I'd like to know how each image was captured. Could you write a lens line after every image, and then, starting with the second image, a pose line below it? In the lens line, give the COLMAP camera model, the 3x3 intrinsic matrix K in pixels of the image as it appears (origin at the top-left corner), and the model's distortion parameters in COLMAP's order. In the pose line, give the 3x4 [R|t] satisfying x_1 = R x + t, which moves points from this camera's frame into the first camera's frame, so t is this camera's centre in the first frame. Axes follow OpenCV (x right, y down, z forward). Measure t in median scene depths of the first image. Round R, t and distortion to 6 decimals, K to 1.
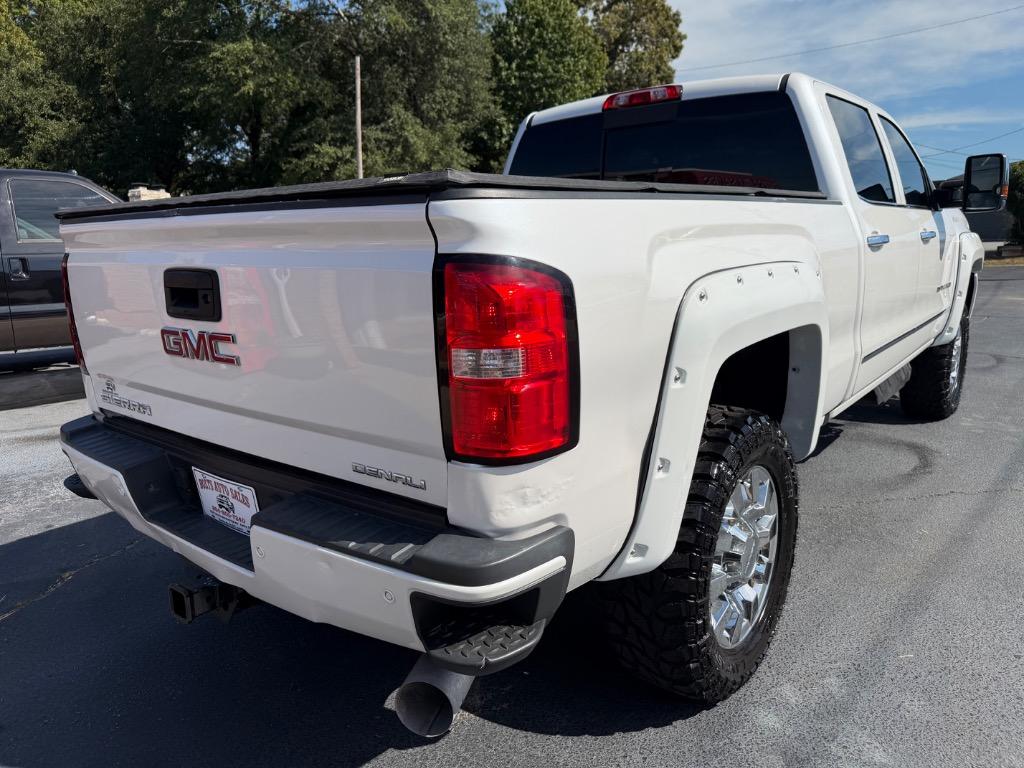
lens RADIAL K [[714.4, 0, 509.1], [0, 714.4, 384.8], [0, 0, 1]] dist [0.083441, -0.139510]
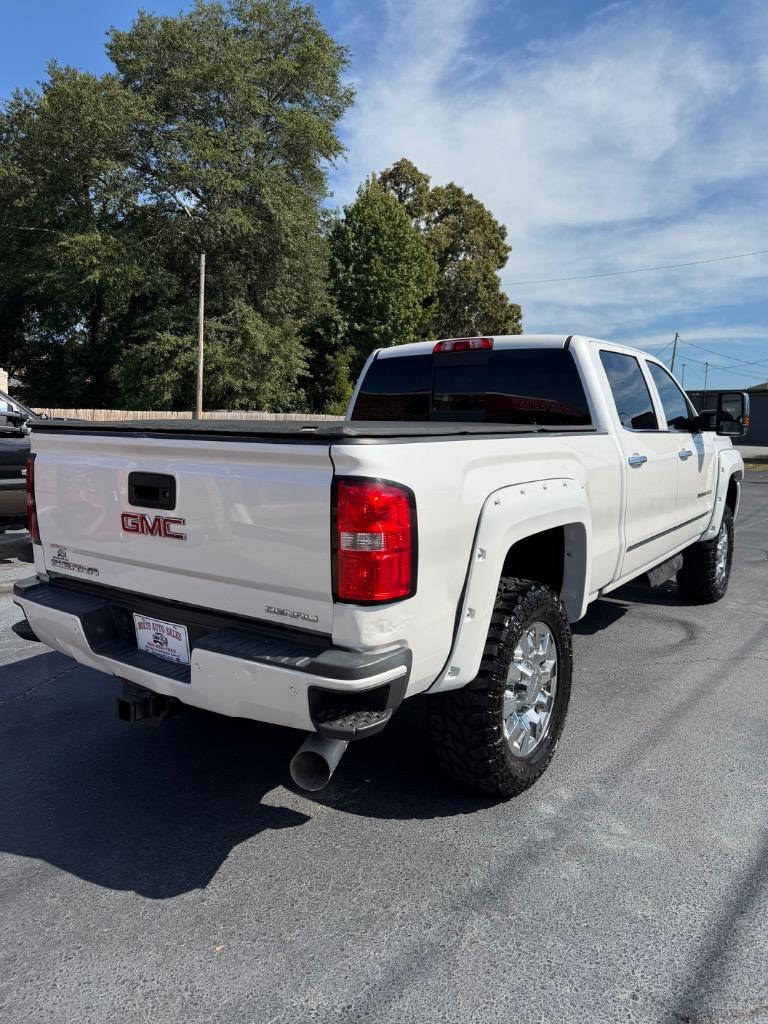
lens RADIAL K [[710.6, 0, 383.2], [0, 710.6, 510.1], [0, 0, 1]] dist [0.078185, -0.118894]
pose [[0.997537, 0.028478, 0.064106, -0.049351], [-0.022952, 0.996086, -0.085352, 0.019898], [-0.066286, 0.083671, 0.994286, -0.347901]]
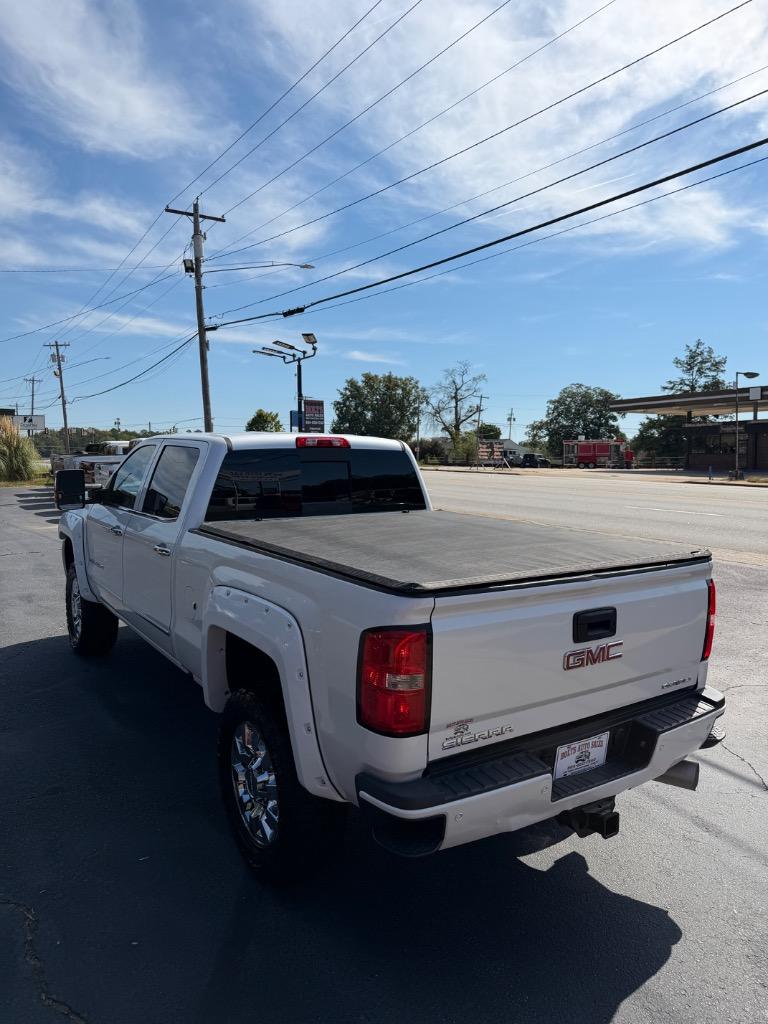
lens RADIAL K [[710.6, 0, 383.2], [0, 710.6, 510.1], [0, 0, 1]] dist [0.078185, -0.118894]
pose [[0.290938, -0.053394, 0.955251, -1.605434], [0.165091, 0.986266, 0.004846, -0.355892], [-0.942391, 0.156293, 0.295757, 0.708052]]
